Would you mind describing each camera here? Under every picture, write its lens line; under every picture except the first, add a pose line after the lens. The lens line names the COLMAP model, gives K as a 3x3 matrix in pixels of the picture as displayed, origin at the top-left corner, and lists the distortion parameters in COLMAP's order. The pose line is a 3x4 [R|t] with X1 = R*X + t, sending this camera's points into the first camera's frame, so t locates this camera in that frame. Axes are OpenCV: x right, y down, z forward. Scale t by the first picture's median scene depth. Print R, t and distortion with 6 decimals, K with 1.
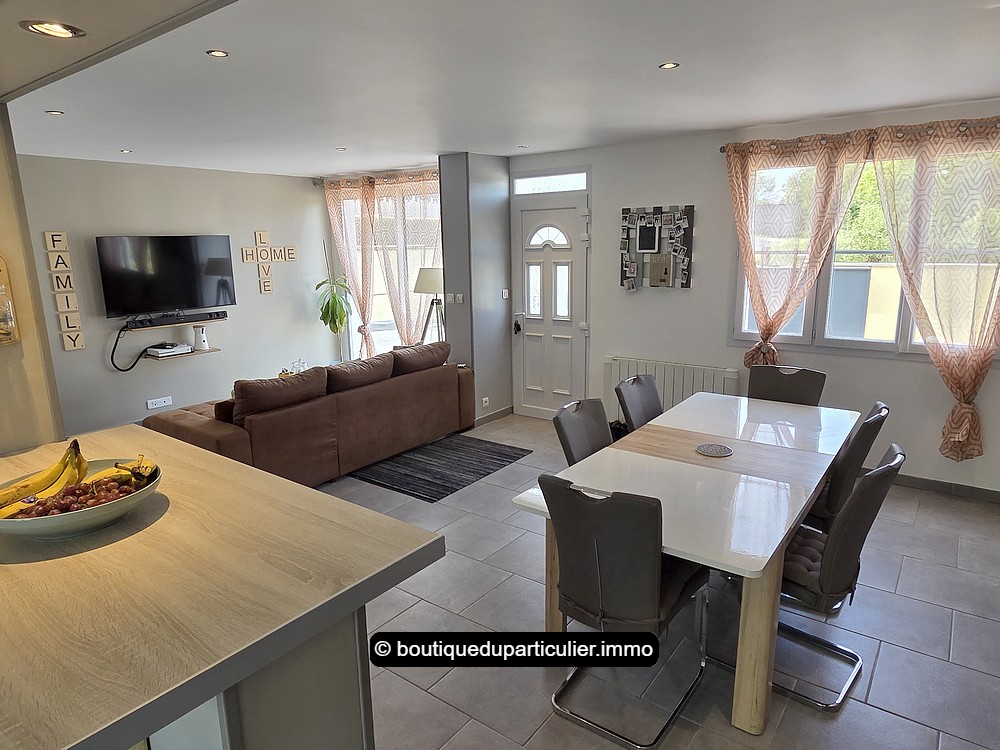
lens RADIAL K [[623.3, 0, 495.8], [0, 623.3, 371.9], [0, 0, 1]] dist [0.001221, -0.000820]
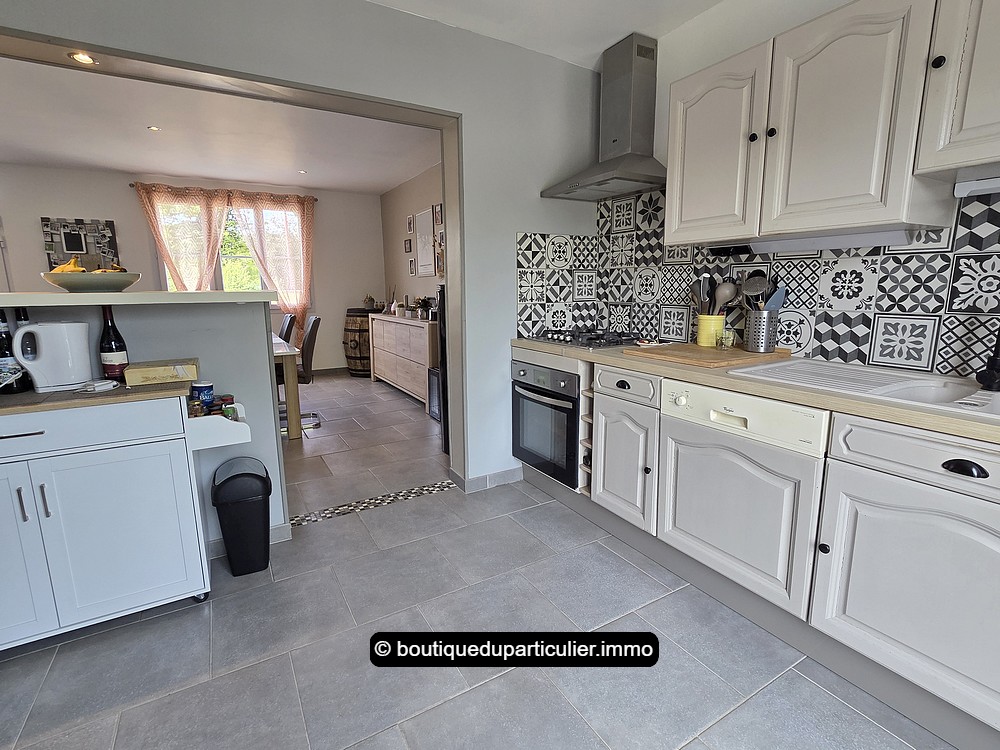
lens RADIAL K [[479.9, 0, 500.0], [0, 479.9, 375.0], [0, 0, 1]] dist [-0.005815, -0.000581]
pose [[0.378840, -0.151215, 0.913025, -0.328989], [0.189542, 0.978326, 0.083383, 0.127595], [-0.905844, 0.141467, 0.399291, -0.156164]]
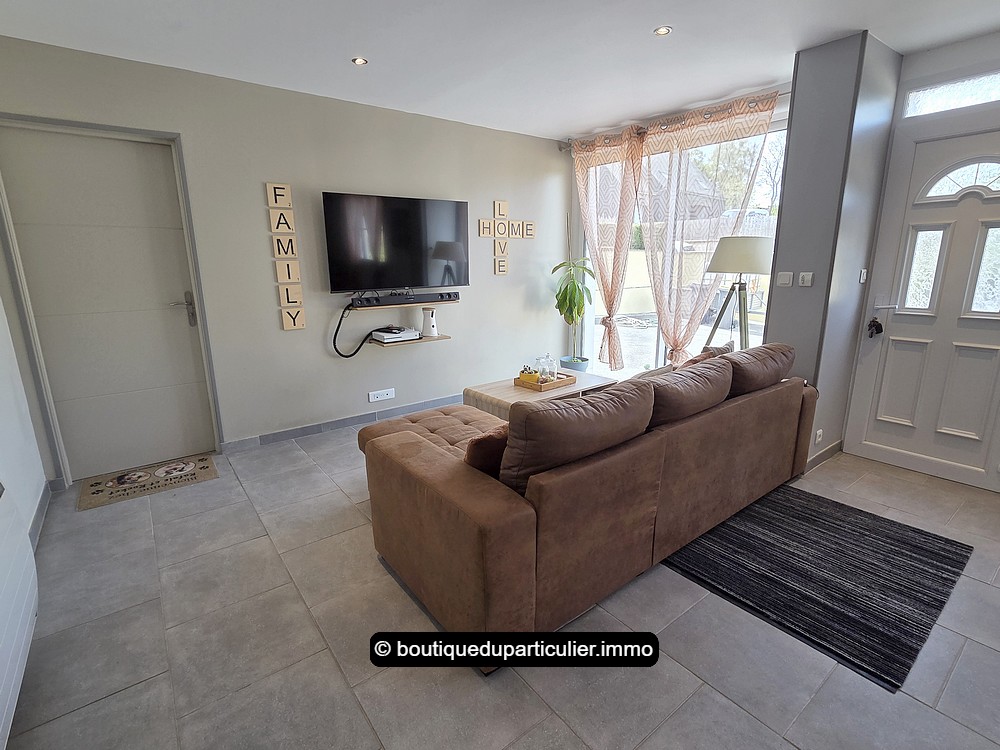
lens RADIAL K [[479.9, 0, 500.0], [0, 479.9, 375.0], [0, 0, 1]] dist [-0.005815, -0.000581]
pose [[0.964489, 0.072082, -0.254096, -0.224253], [-0.063551, 0.997110, 0.041635, -0.017290], [0.256363, -0.024009, 0.966282, 0.417393]]
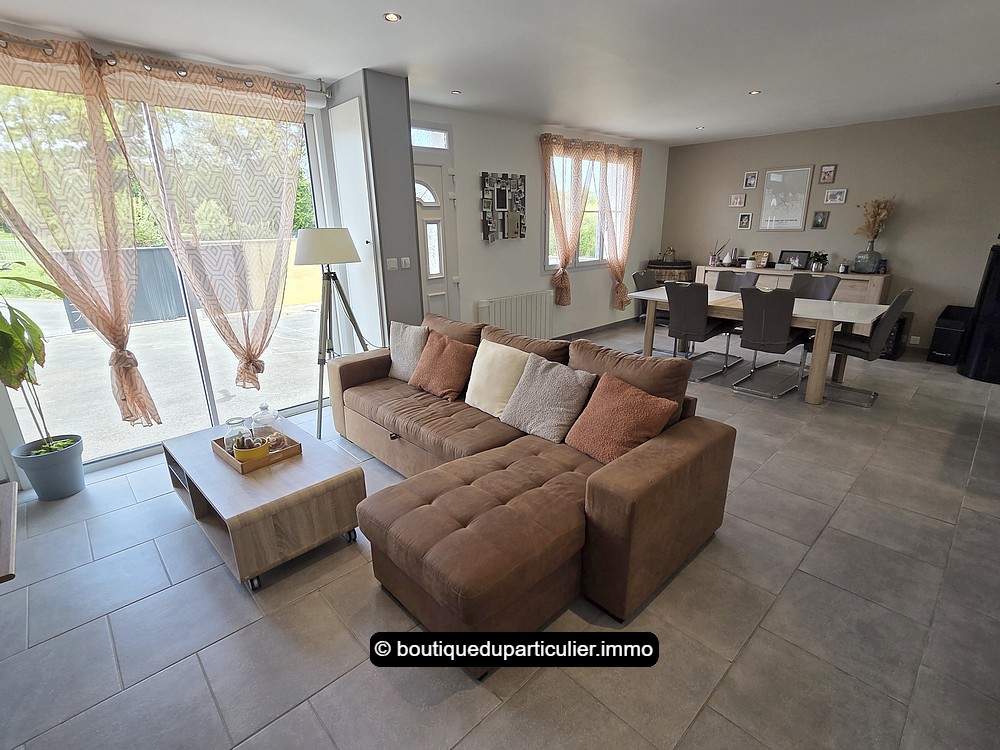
lens RADIAL K [[479.9, 0, 500.0], [0, 479.9, 375.0], [0, 0, 1]] dist [-0.005815, -0.000581]
pose [[0.164526, -0.285652, 0.944105, -0.666739], [0.212537, 0.944931, 0.248864, -0.104822], [-0.963203, 0.159712, 0.216177, 0.738356]]
